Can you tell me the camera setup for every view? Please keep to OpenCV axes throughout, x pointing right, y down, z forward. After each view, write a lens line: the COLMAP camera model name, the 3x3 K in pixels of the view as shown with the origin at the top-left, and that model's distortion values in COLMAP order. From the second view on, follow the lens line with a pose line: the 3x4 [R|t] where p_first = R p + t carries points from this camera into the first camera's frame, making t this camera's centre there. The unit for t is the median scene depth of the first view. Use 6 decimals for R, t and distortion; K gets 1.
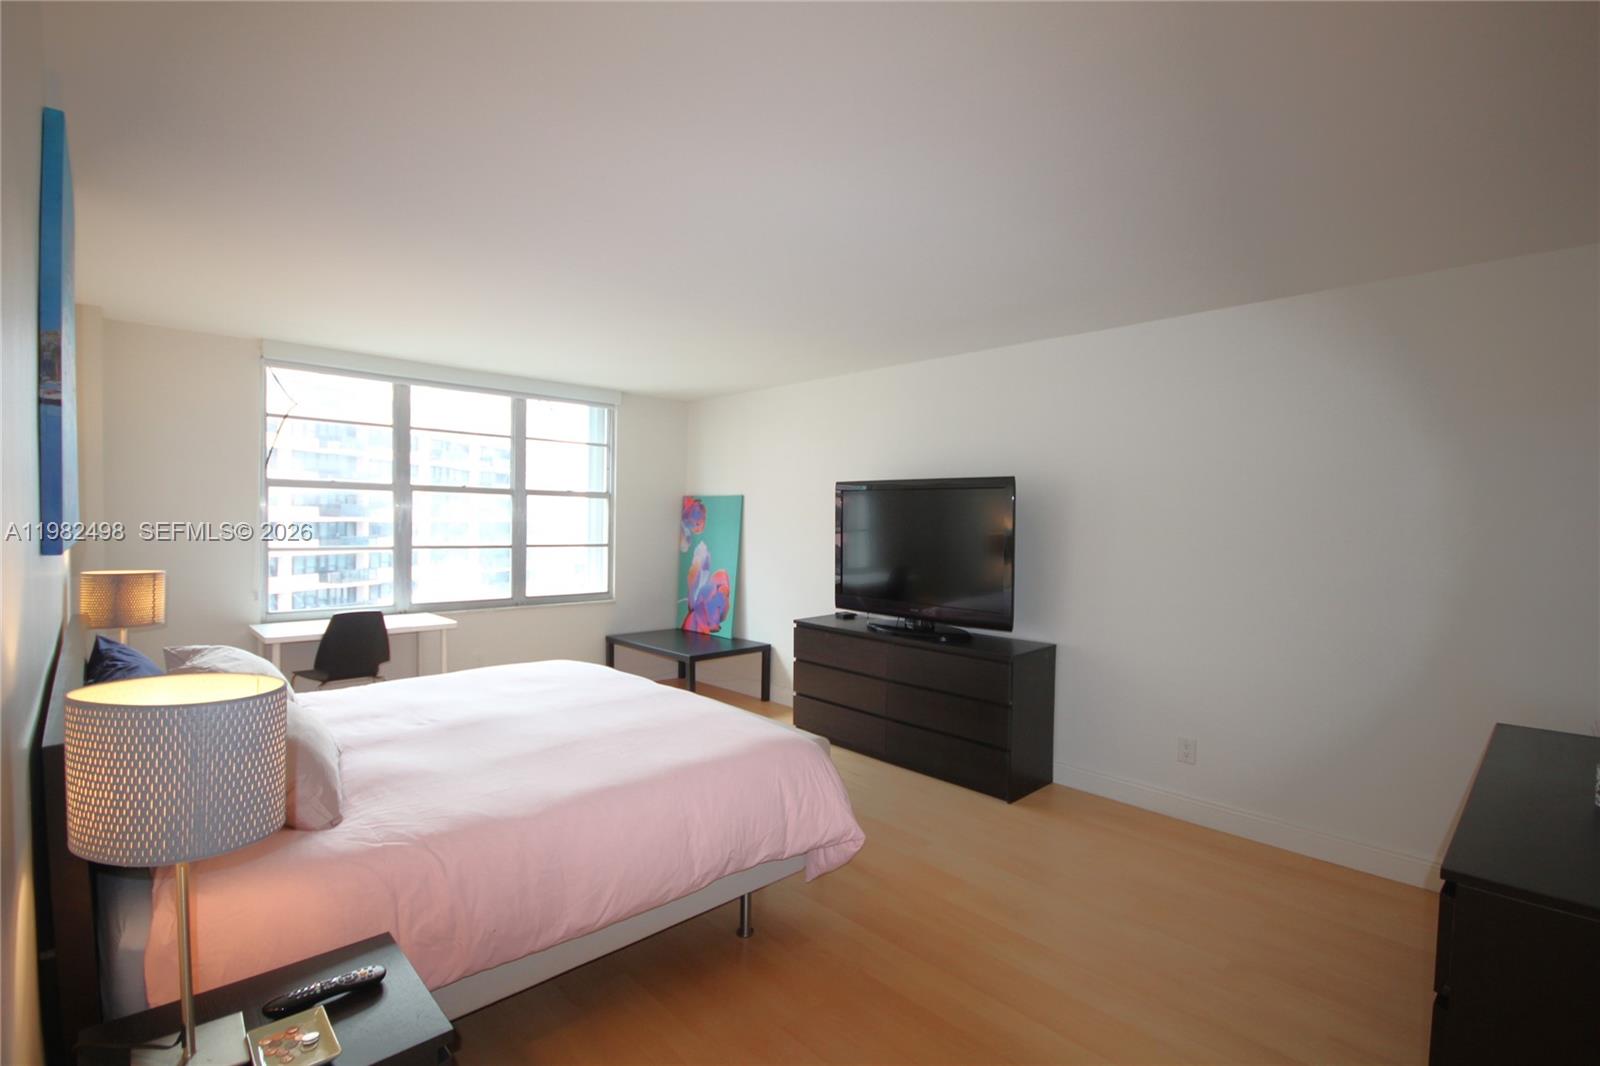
lens RADIAL K [[736.5, 0, 804.1], [0, 736.5, 528.3], [0, 0, 1]] dist [-0.018565, -0.000254]
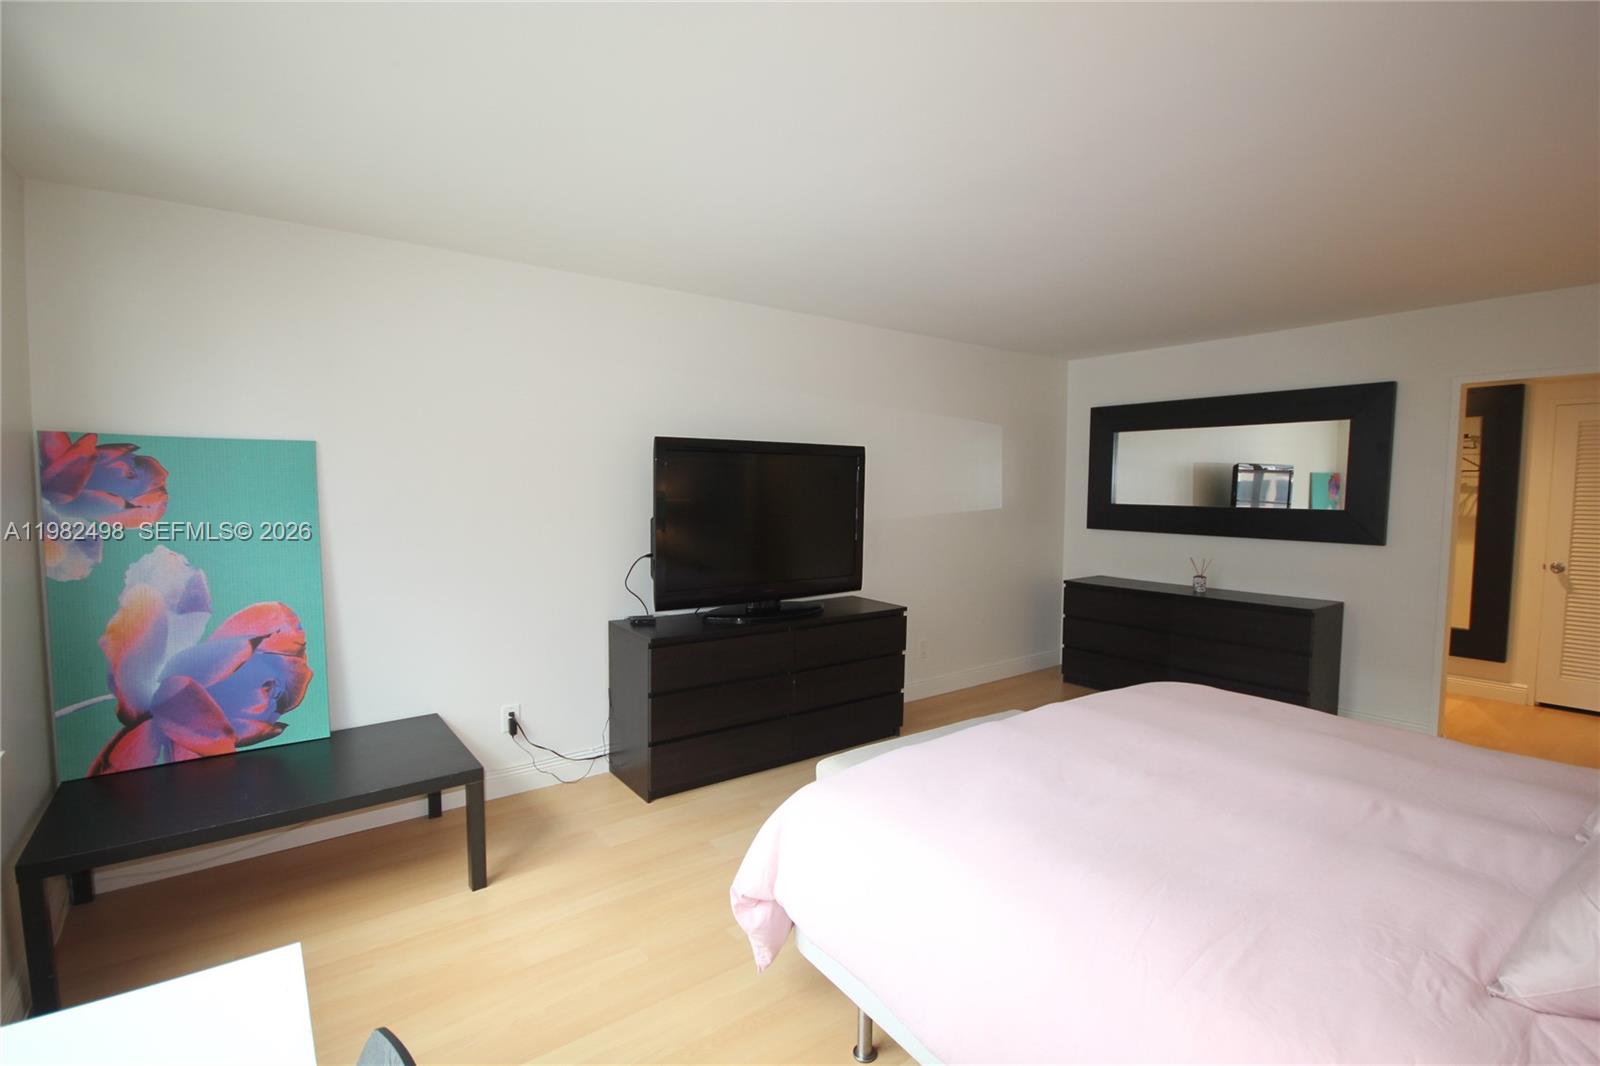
lens RADIAL K [[736.5, 0, 793.4], [0, 736.5, 541.1], [0, 0, 1]] dist [-0.018565, -0.000254]
pose [[0.131956, -0.082760, 0.987795, -0.498869], [0.015905, 0.996557, 0.081369, -0.013040], [-0.991128, 0.004974, 0.132818, 0.597162]]
